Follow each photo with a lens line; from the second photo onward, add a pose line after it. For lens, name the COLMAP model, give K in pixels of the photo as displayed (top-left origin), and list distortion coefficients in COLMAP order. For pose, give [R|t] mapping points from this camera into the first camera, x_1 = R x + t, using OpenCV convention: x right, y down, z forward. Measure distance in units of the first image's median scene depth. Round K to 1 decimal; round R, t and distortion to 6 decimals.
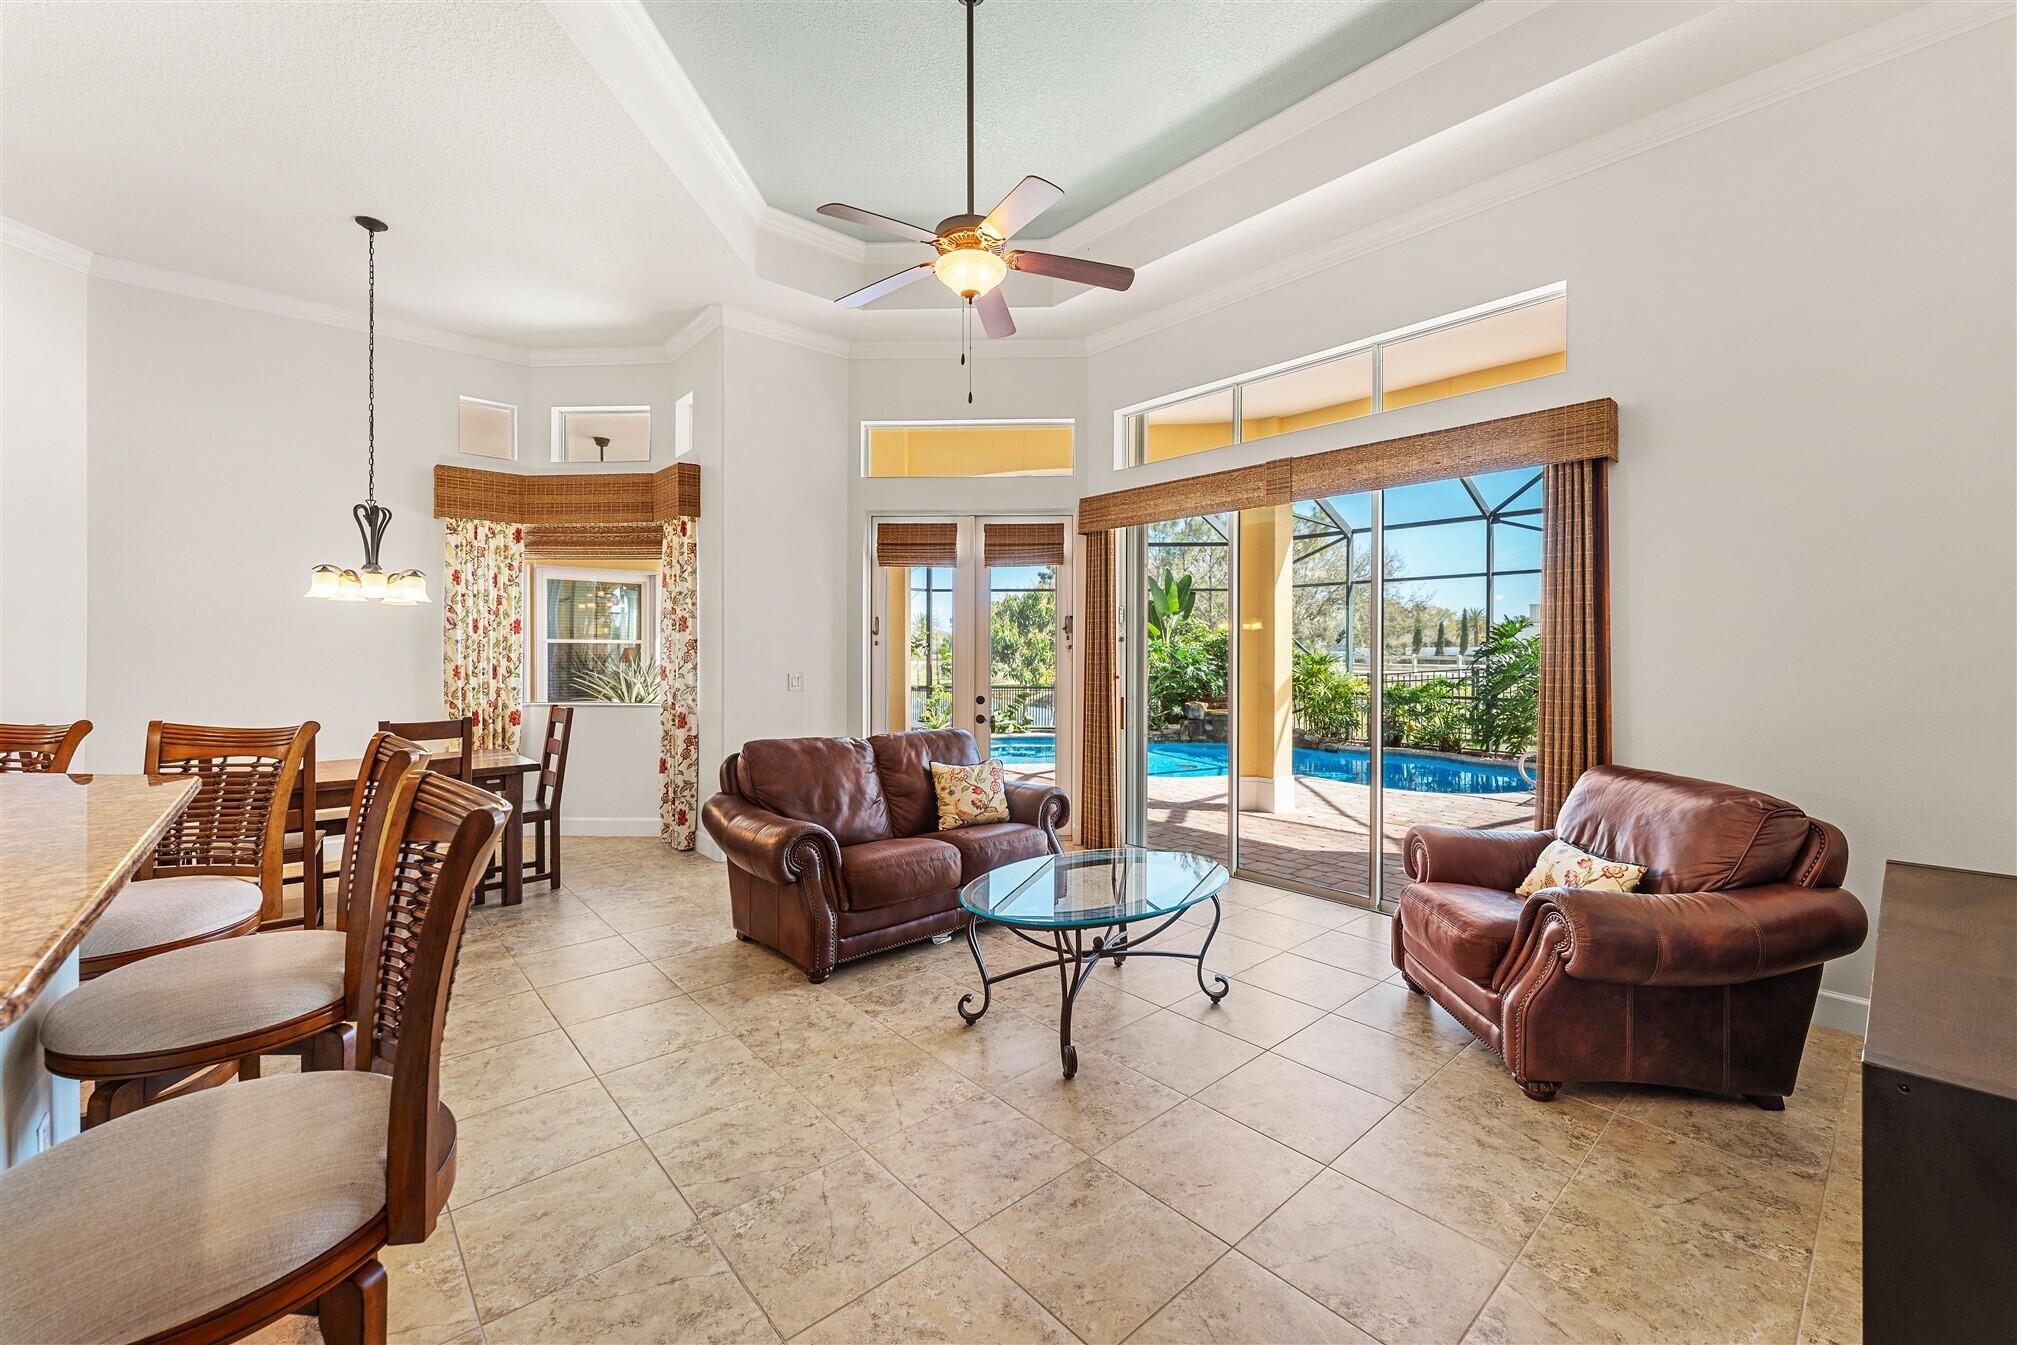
lens RADIAL K [[814.1, 0, 1008.5], [0, 814.1, 672.5], [0, 0, 1]] dist [-0.000800, 0.000055]
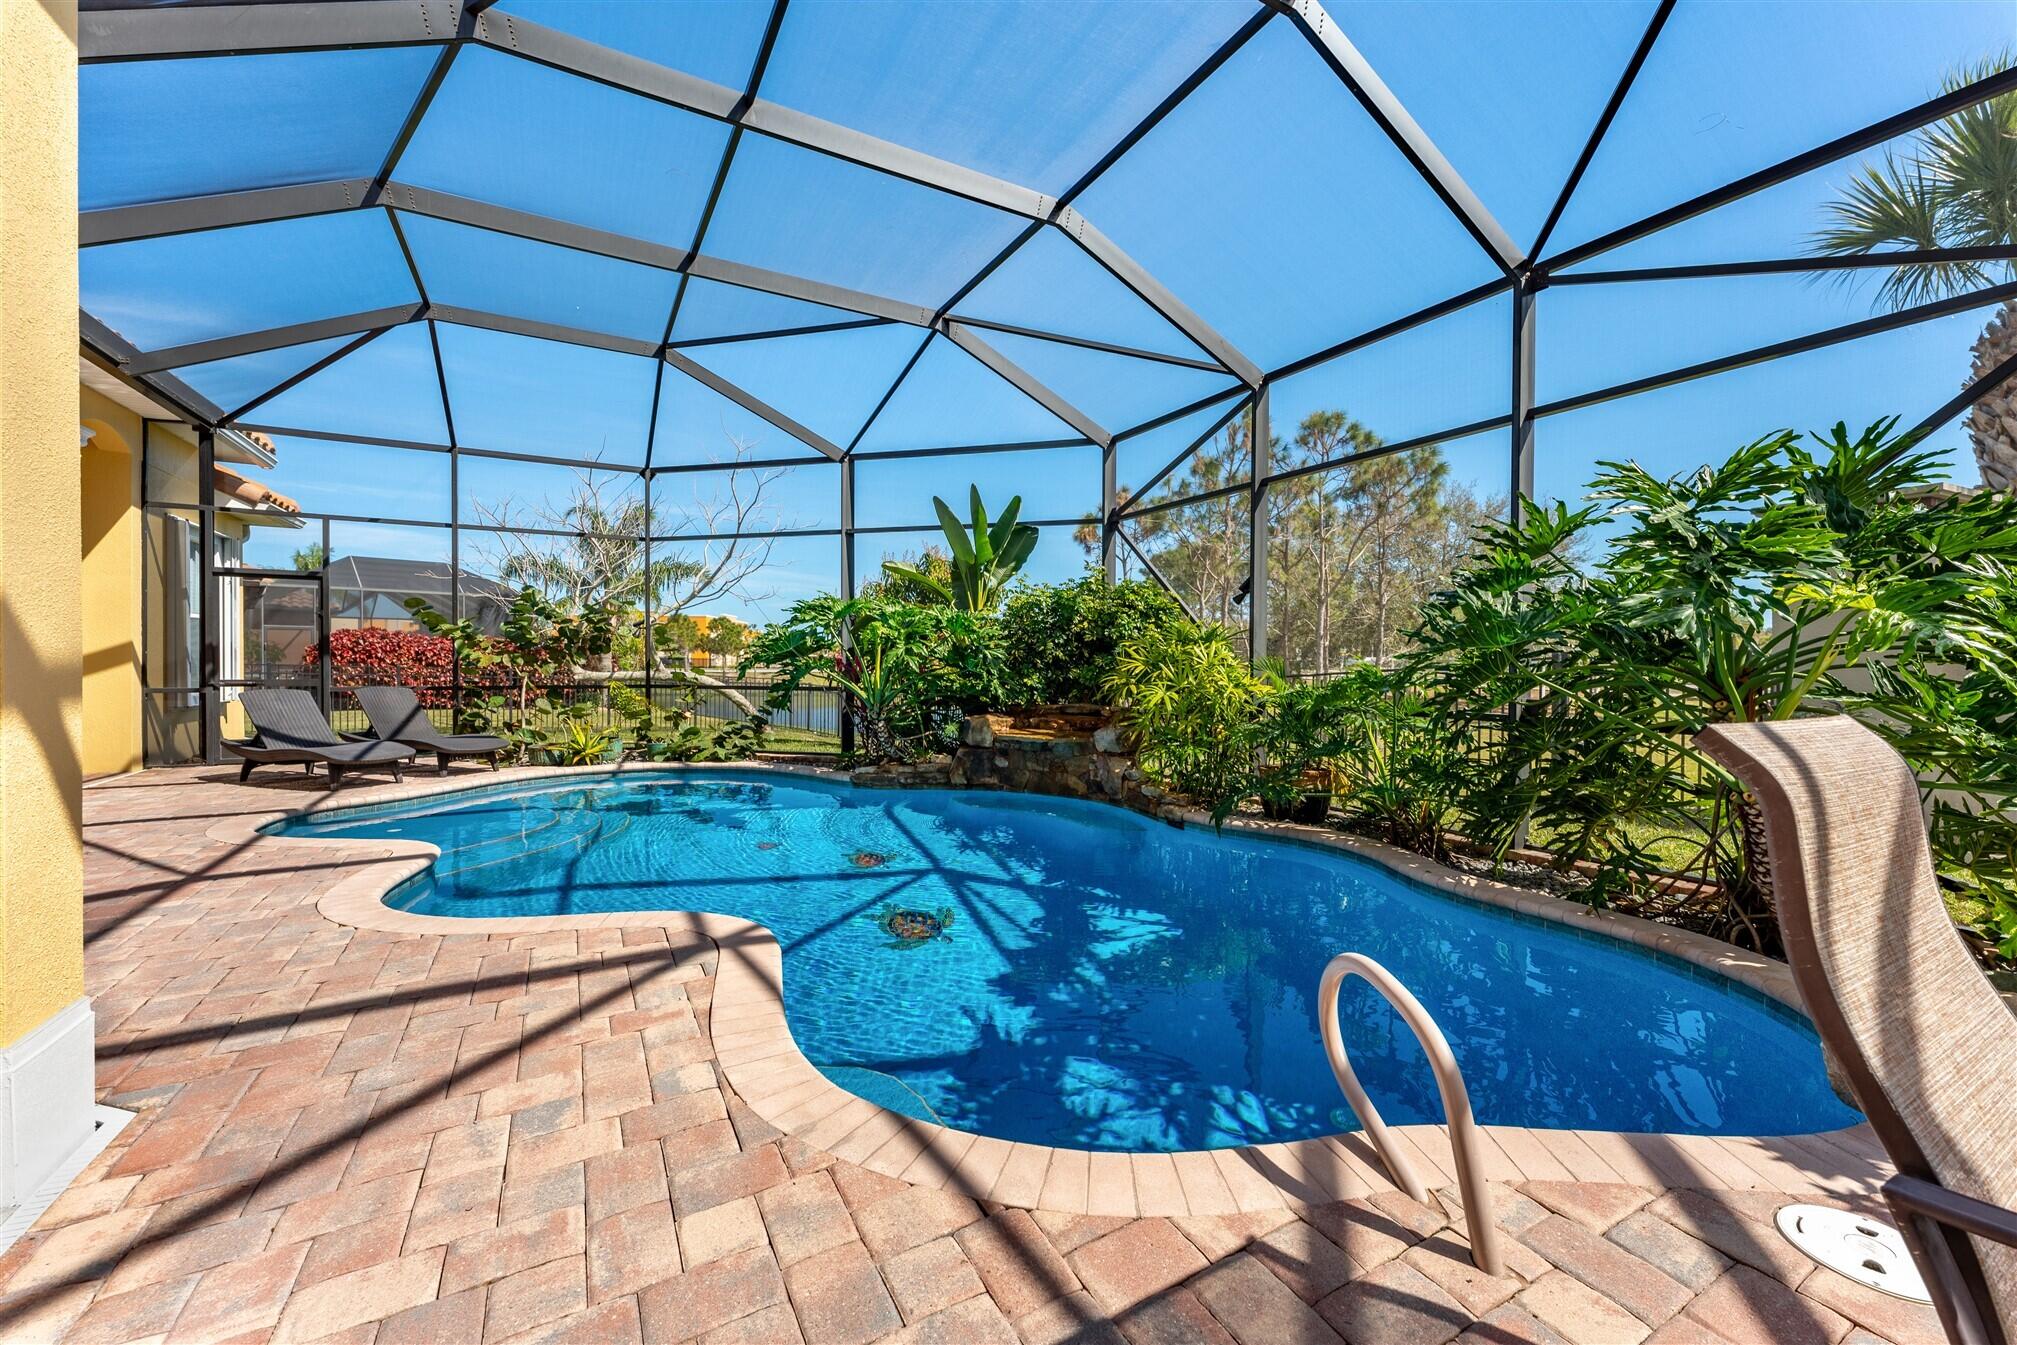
lens RADIAL K [[808.9, 0, 1013.3], [0, 808.9, 666.2], [0, 0, 1]] dist [0.009262, 0.000068]
pose [[0.976082, 0.003052, -0.217381, 0.372130], [-0.007489, 0.999780, -0.019594, 0.013562], [0.217273, 0.020753, 0.975890, 0.470516]]
